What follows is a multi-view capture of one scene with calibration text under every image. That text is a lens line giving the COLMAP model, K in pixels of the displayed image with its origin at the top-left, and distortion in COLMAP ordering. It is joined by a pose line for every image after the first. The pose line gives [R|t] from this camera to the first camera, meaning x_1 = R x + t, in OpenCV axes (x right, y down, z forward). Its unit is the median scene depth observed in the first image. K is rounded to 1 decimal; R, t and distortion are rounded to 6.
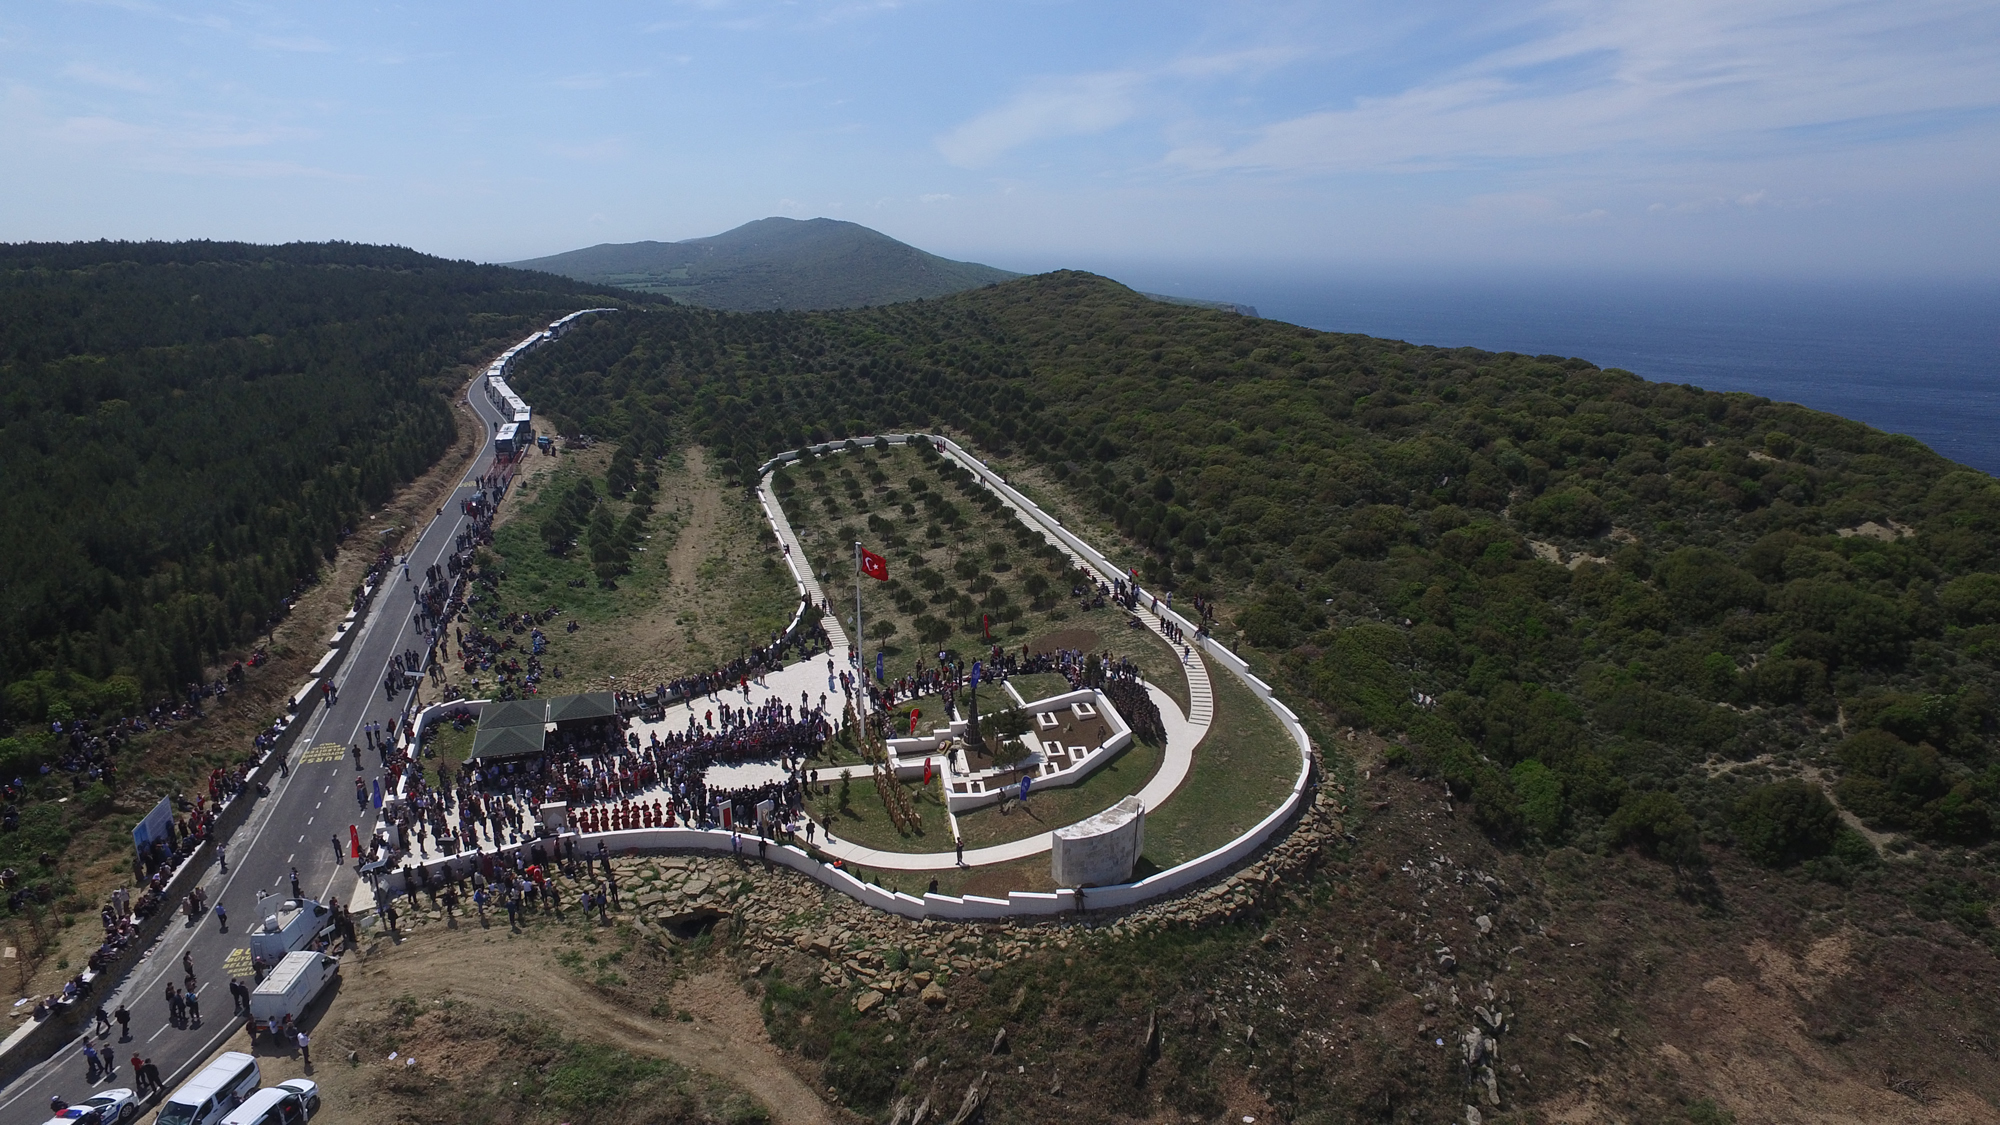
lens RADIAL K [[1174.5, 0, 1001.2], [0, 1174.5, 596.3], [0, 0, 1]] dist [-0.121814, 0.088275]
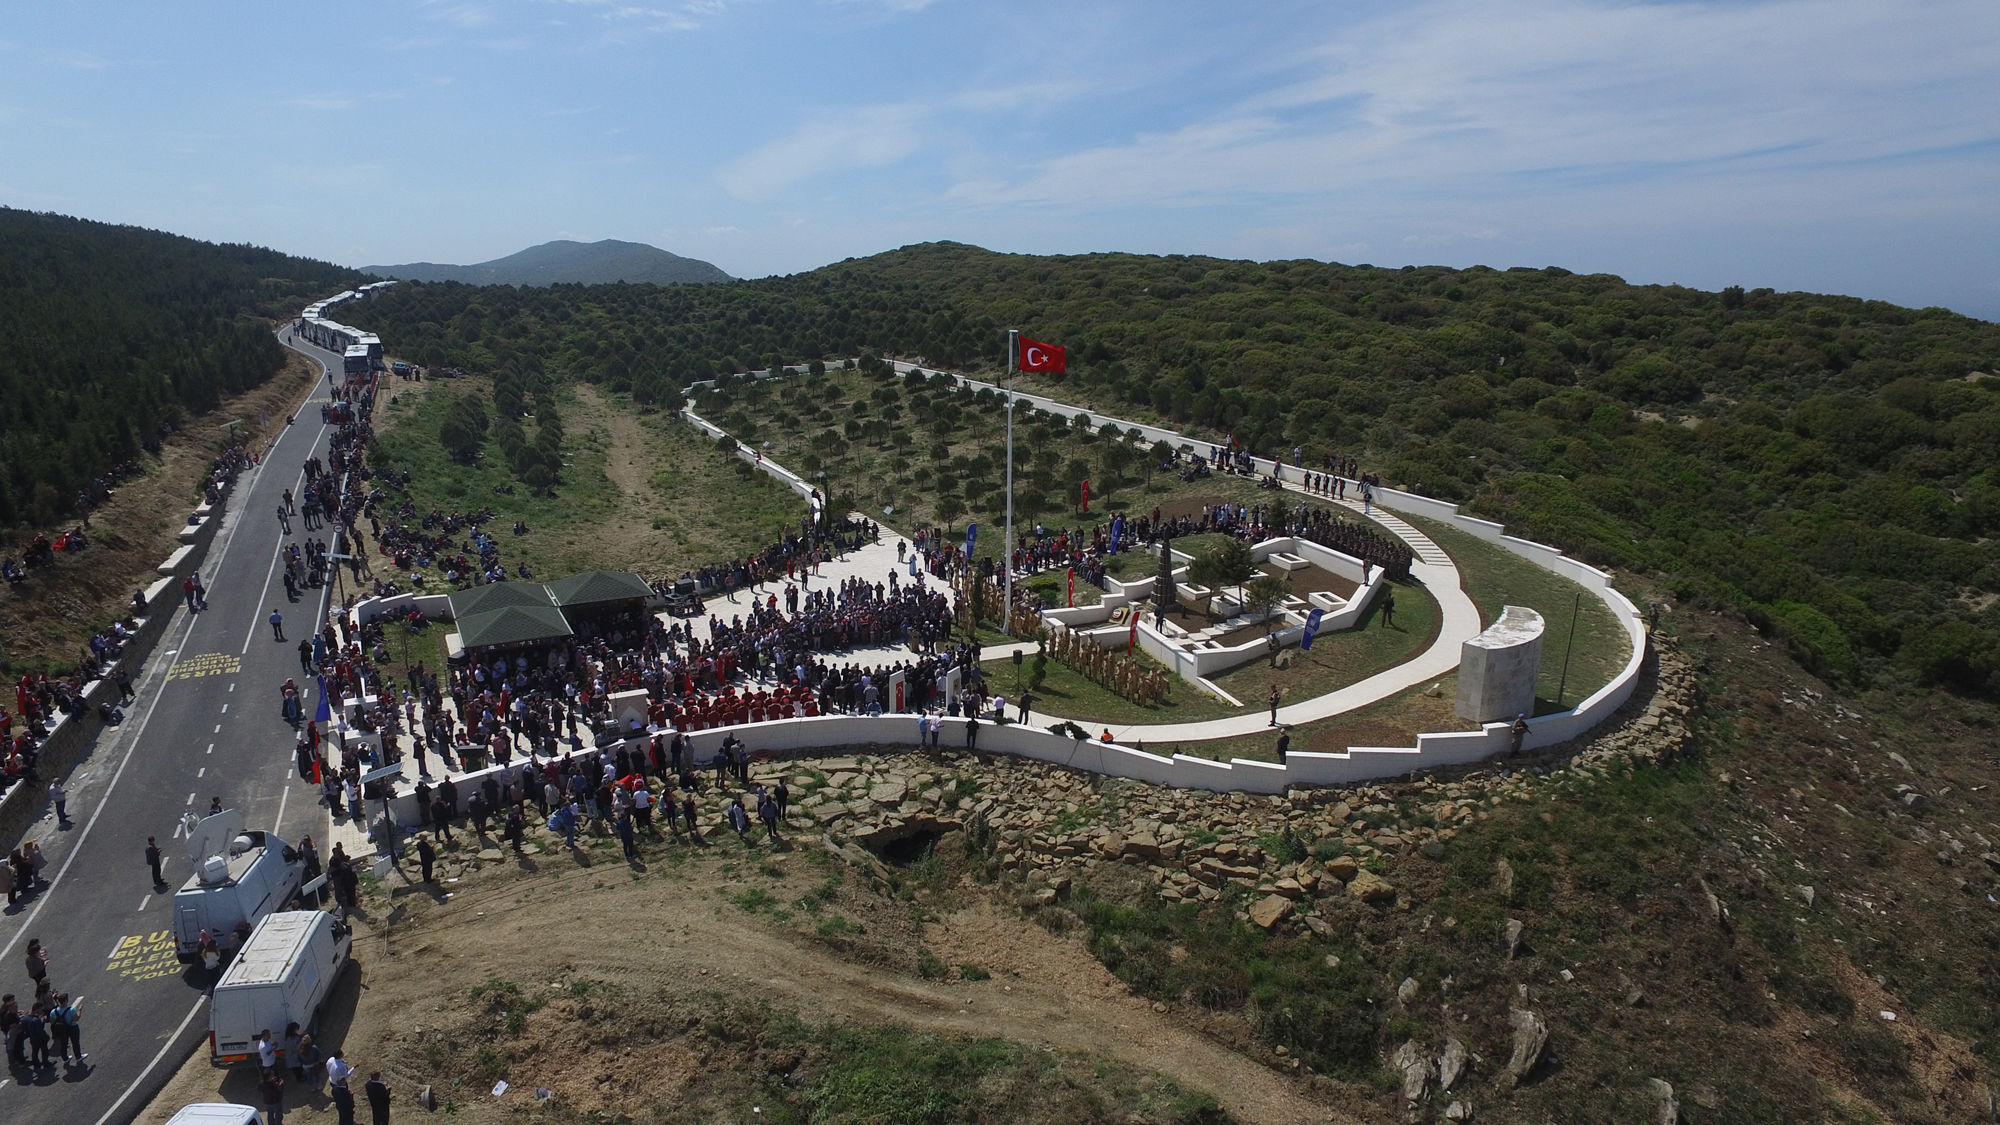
lens RADIAL K [[1174.5, 0, 1001.2], [0, 1174.5, 596.3], [0, 0, 1]] dist [-0.121814, 0.088275]
pose [[0.983486, -0.044830, 0.175345, -0.312613], [0.050093, 0.998414, -0.025705, 0.162916], [-0.173915, 0.034064, 0.984171, 0.347125]]
